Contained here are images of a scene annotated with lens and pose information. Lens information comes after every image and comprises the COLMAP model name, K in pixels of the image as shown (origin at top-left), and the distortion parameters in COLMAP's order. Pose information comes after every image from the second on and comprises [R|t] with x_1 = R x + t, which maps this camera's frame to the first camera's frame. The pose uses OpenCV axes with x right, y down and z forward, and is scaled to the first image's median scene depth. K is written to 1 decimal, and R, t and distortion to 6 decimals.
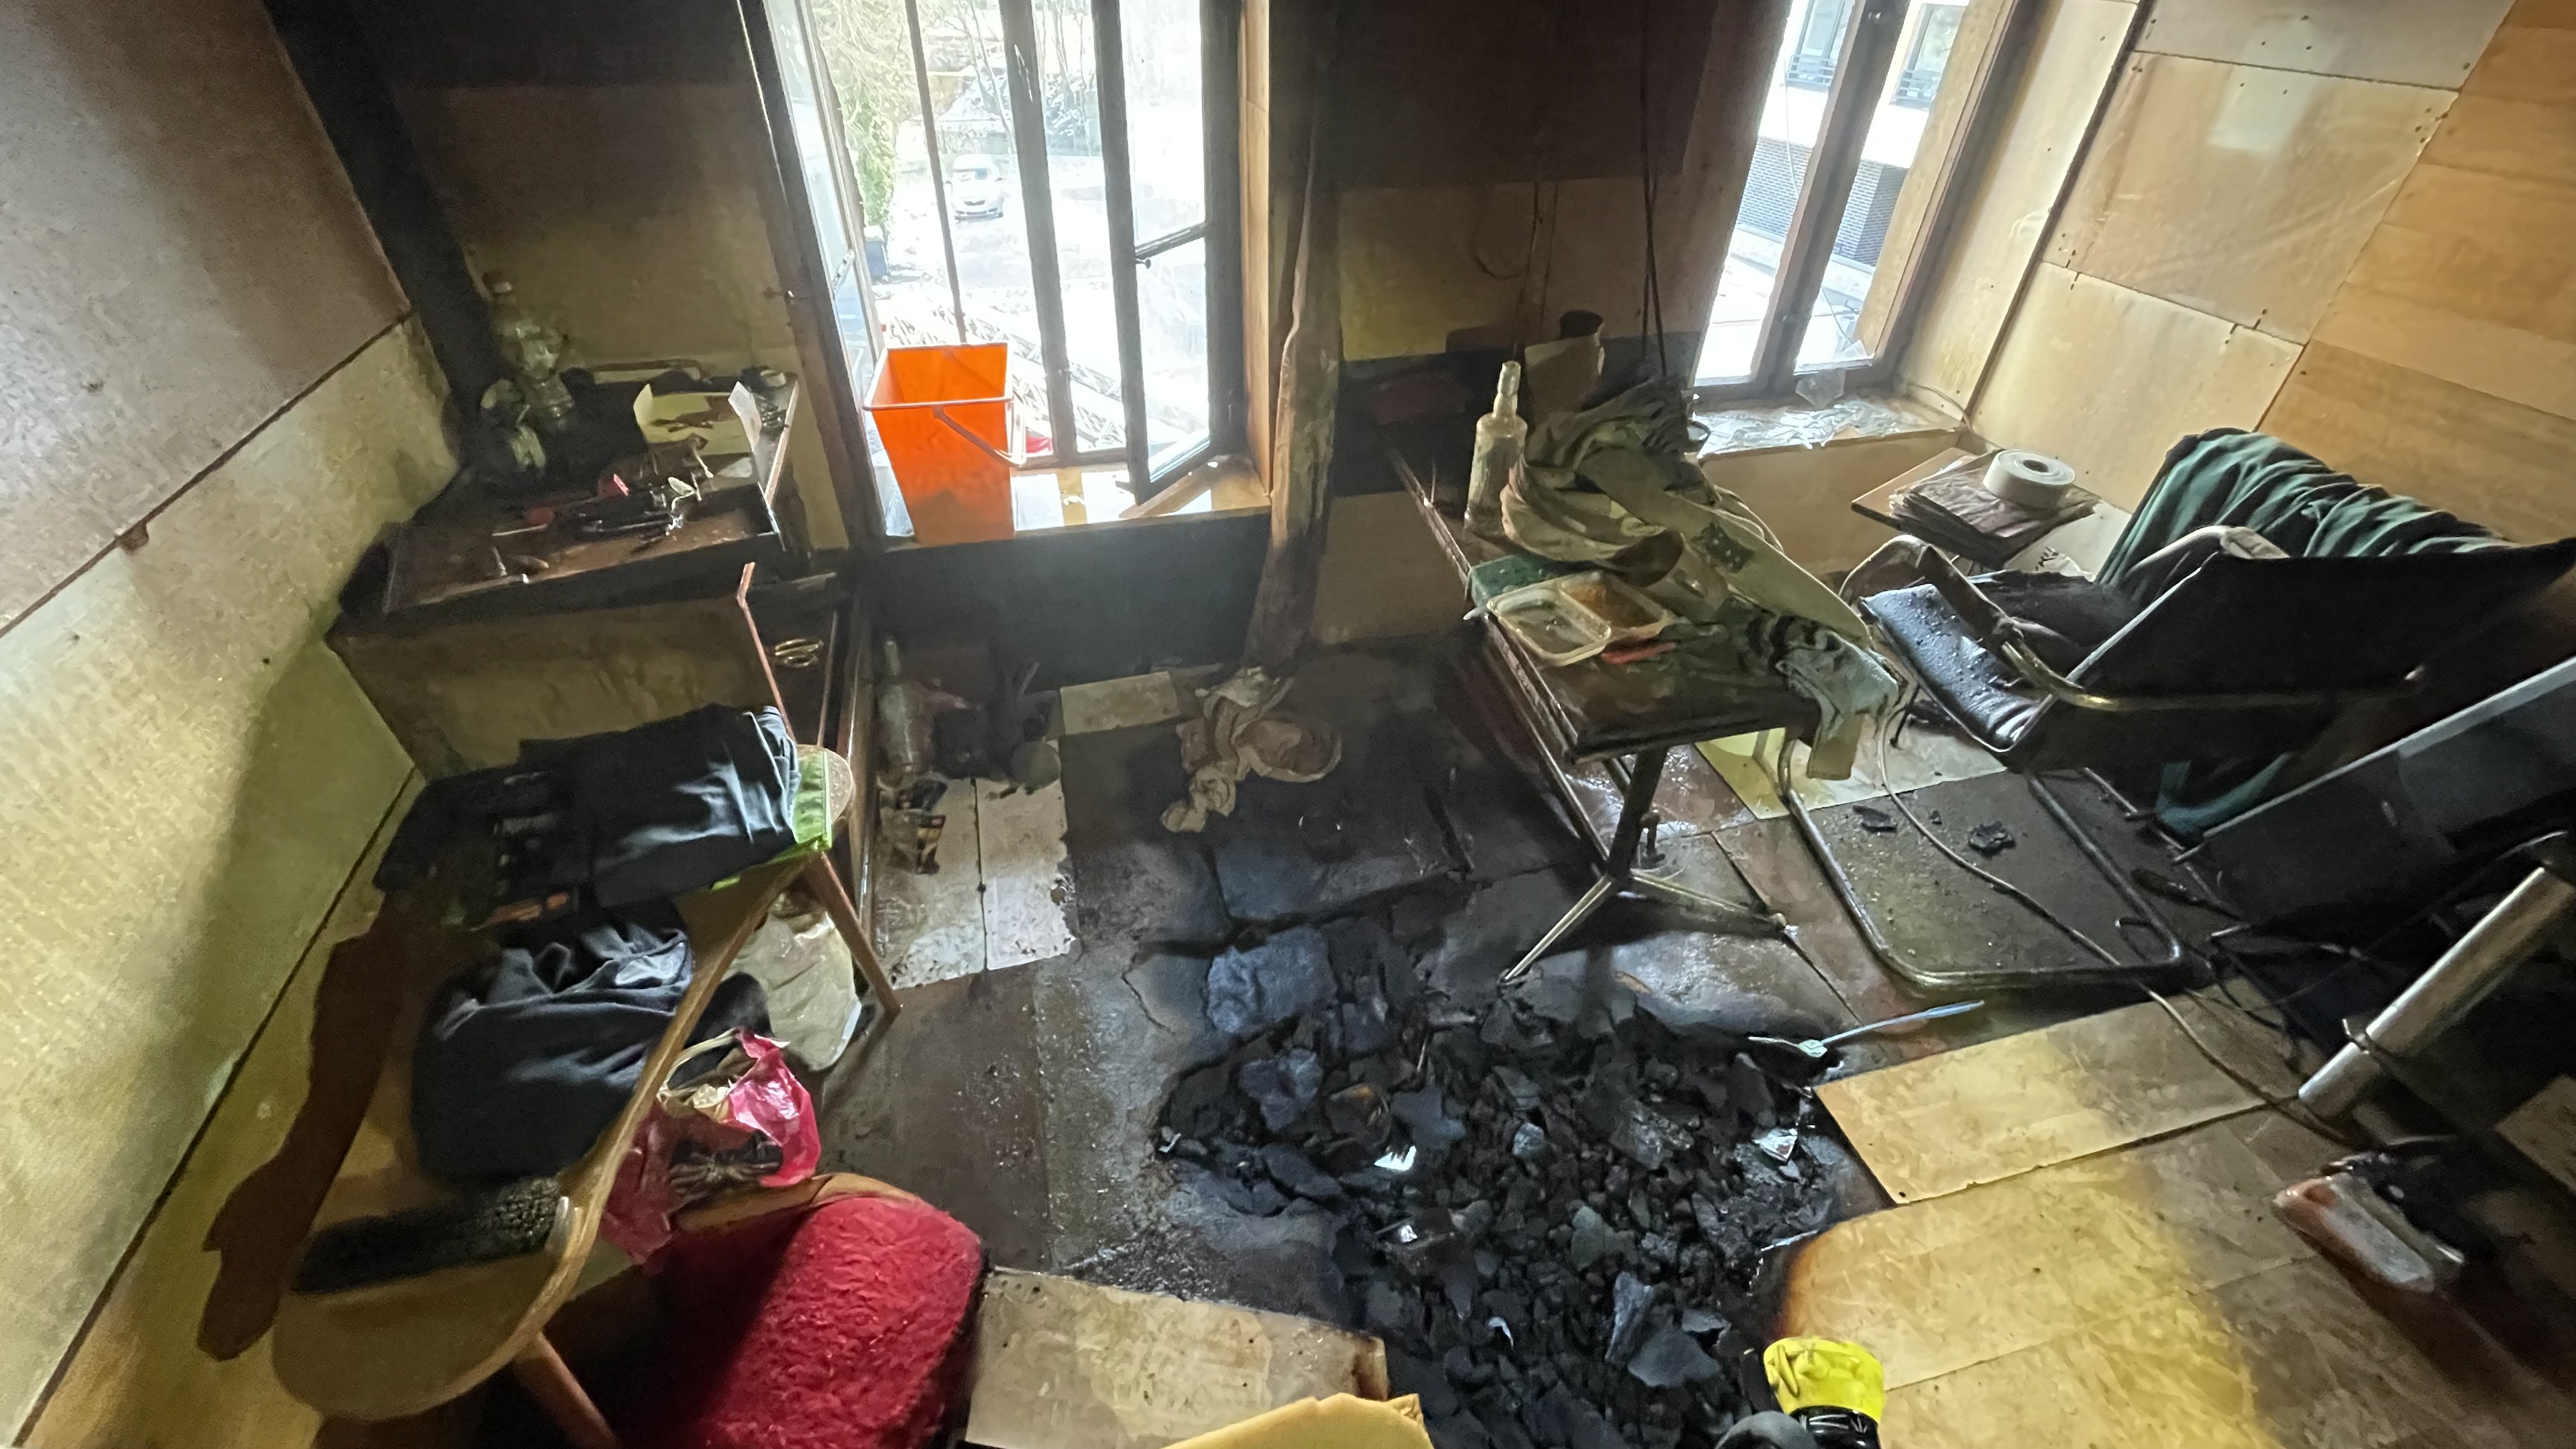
lens RADIAL K [[1031.5, 0, 1288.0], [0, 1031.5, 724.5], [0, 0, 1]] dist [-0.012609, -0.000021]
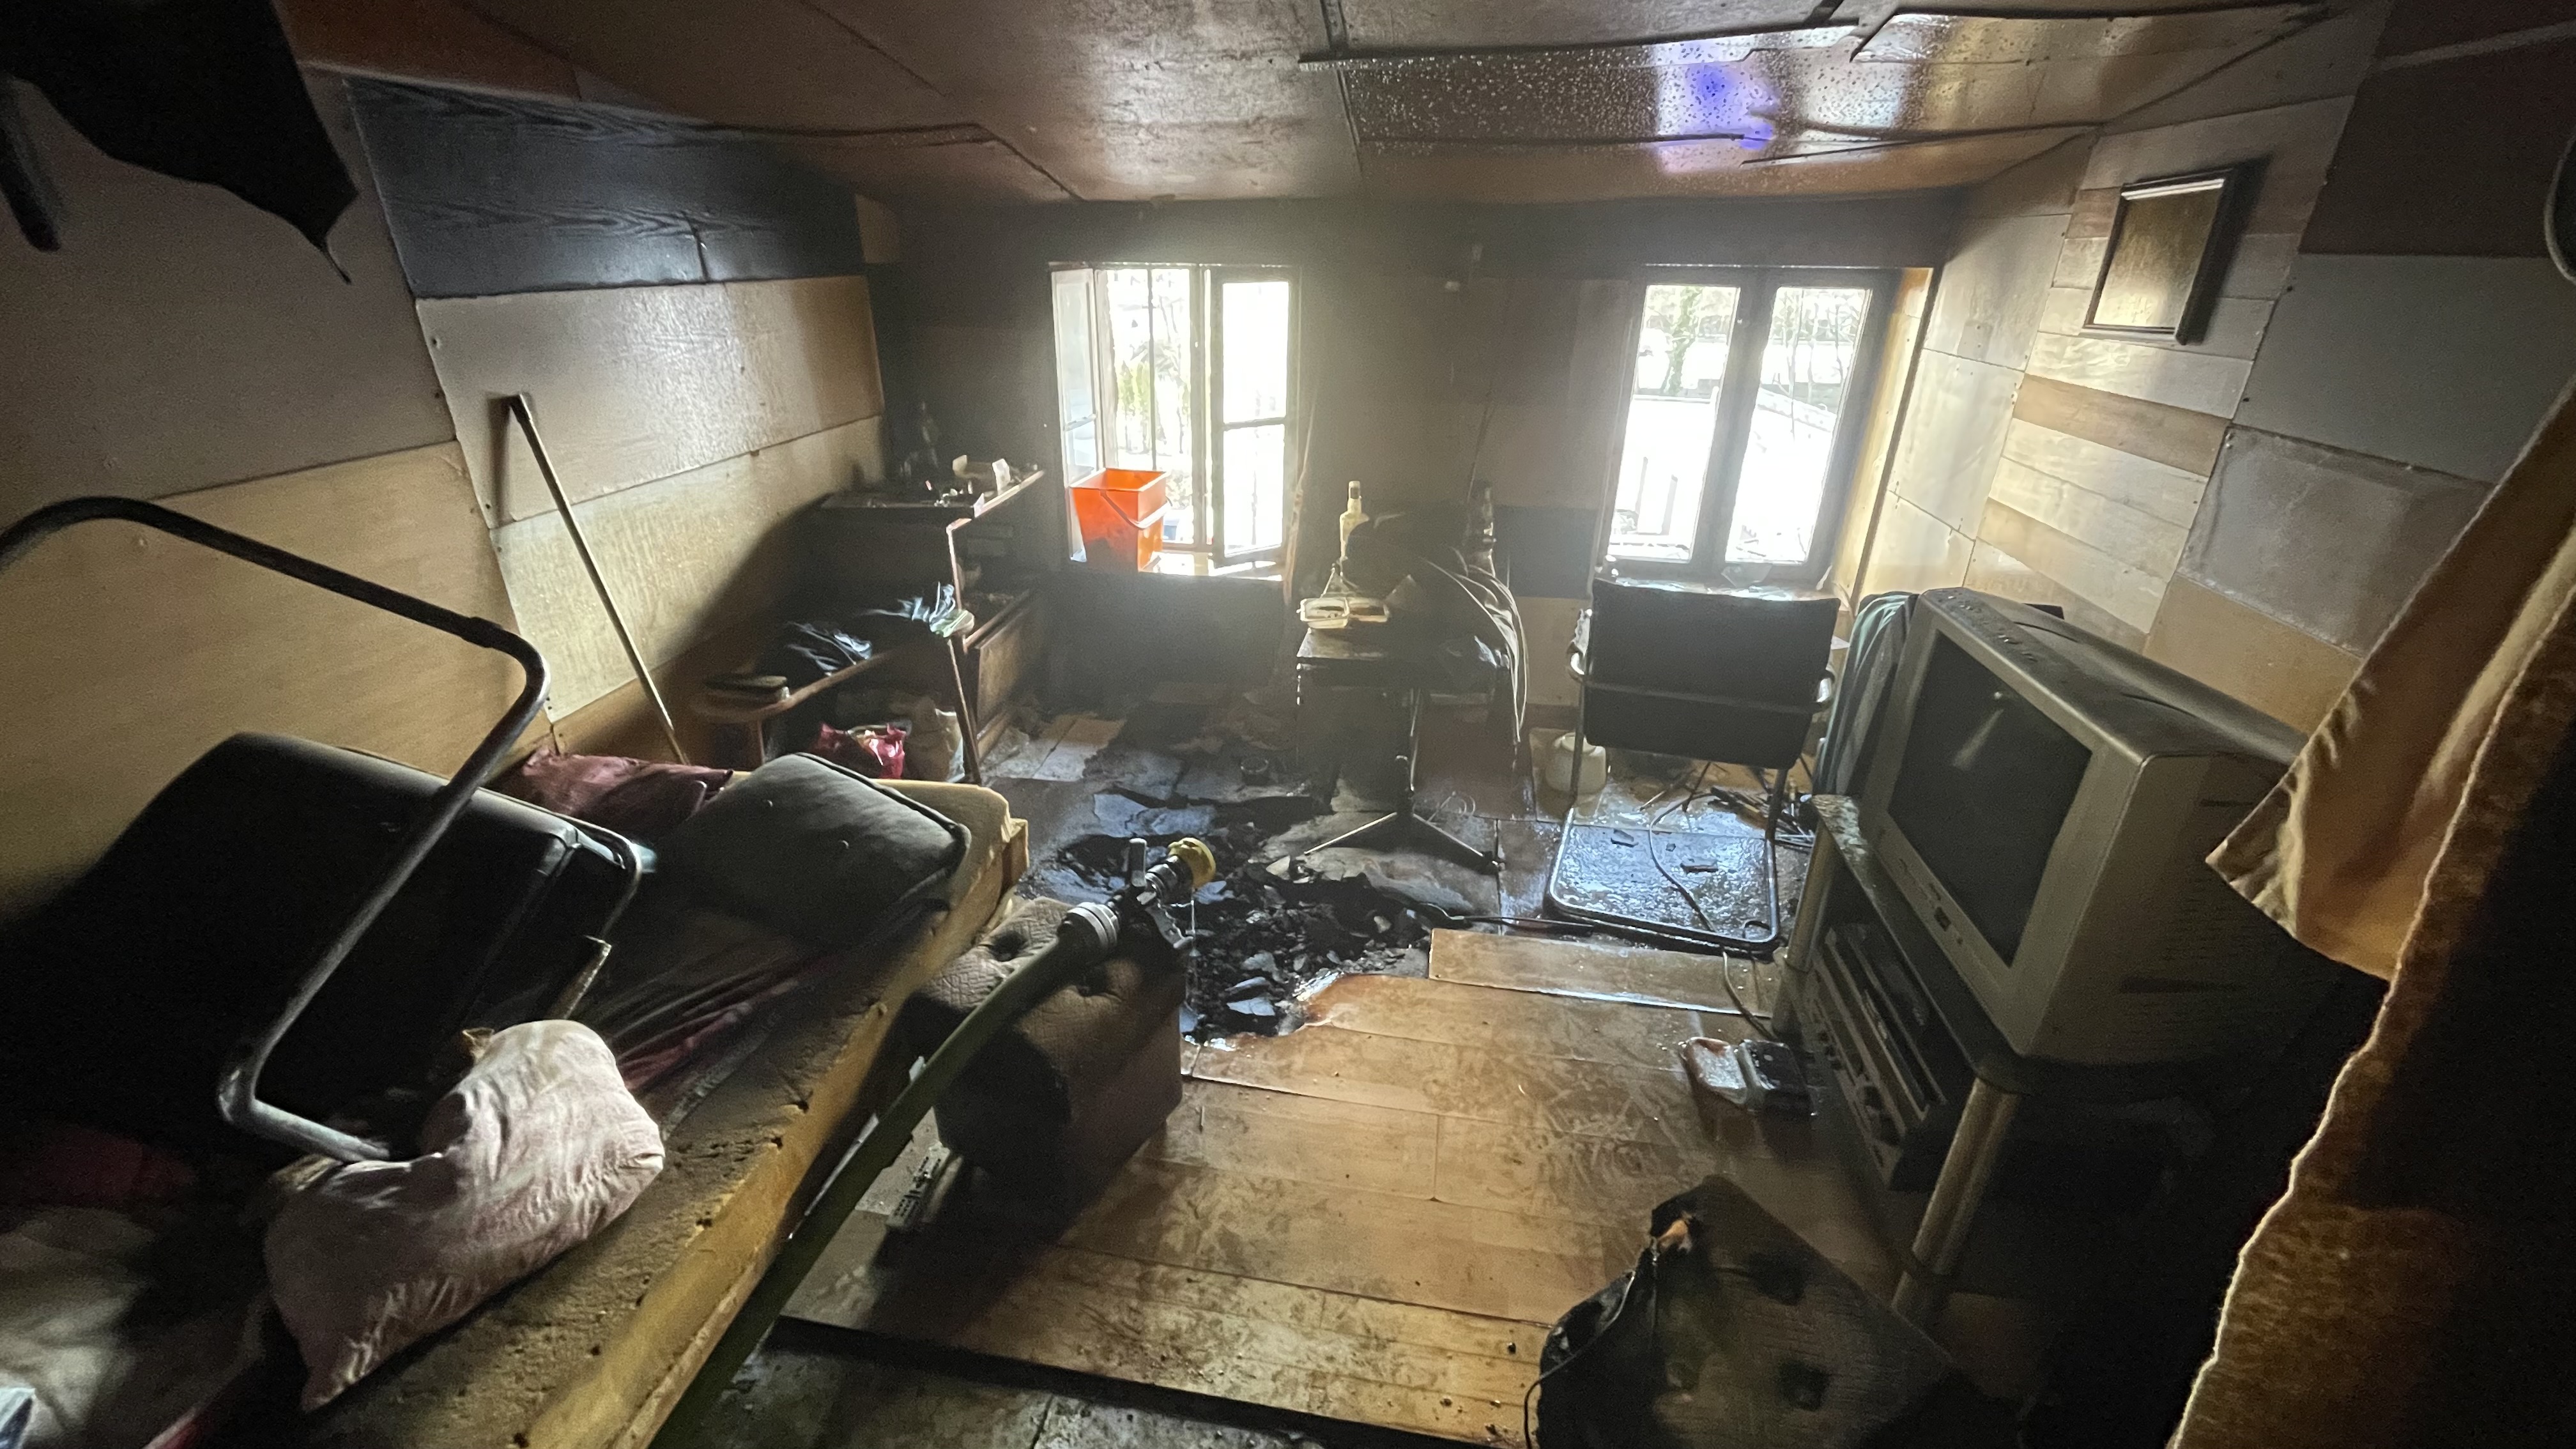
lens RADIAL K [[1031.5, 0, 1288.0], [0, 1031.5, 724.5], [0, 0, 1]] dist [-0.012609, -0.000021]
pose [[0.912426, 0.169873, -0.372320, 0.946266], [-0.251940, 0.950103, -0.183929, 0.454842], [0.322498, 0.261624, 0.909697, -0.625520]]
